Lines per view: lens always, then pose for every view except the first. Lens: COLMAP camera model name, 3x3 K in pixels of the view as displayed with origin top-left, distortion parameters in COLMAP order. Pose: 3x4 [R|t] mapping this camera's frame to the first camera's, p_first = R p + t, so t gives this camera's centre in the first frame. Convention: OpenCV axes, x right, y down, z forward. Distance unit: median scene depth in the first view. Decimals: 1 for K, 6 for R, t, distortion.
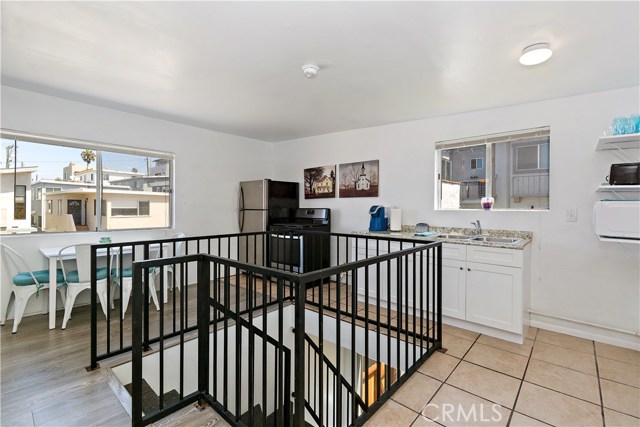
lens RADIAL K [[291.0, 0, 321.9], [0, 291.0, 204.3], [0, 0, 1]] dist [0.002789, 0.000615]
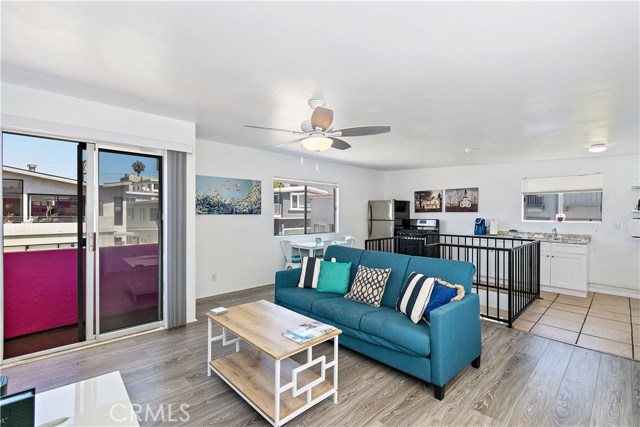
lens RADIAL K [[286.9, 0, 325.3], [0, 286.9, 212.4], [0, 0, 1]] dist [-0.001127, -0.000282]
pose [[0.996339, -0.003081, -0.085440, -0.436346], [0.003779, 0.999961, 0.008011, -0.036731], [0.085412, -0.008304, 0.996311, -0.510417]]
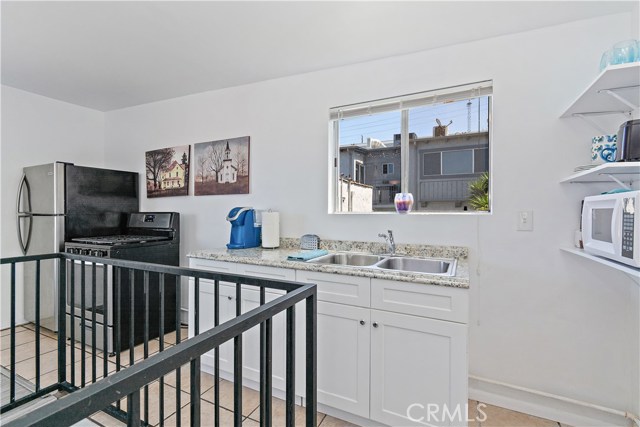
lens RADIAL K [[286.9, 0, 325.3], [0, 286.9, 212.4], [0, 0, 1]] dist [-0.001127, -0.000282]
pose [[0.962939, -0.002982, 0.269702, 0.173055], [0.000430, 0.999955, 0.009519, 0.008415], [-0.269718, -0.009050, 0.962897, 0.325790]]
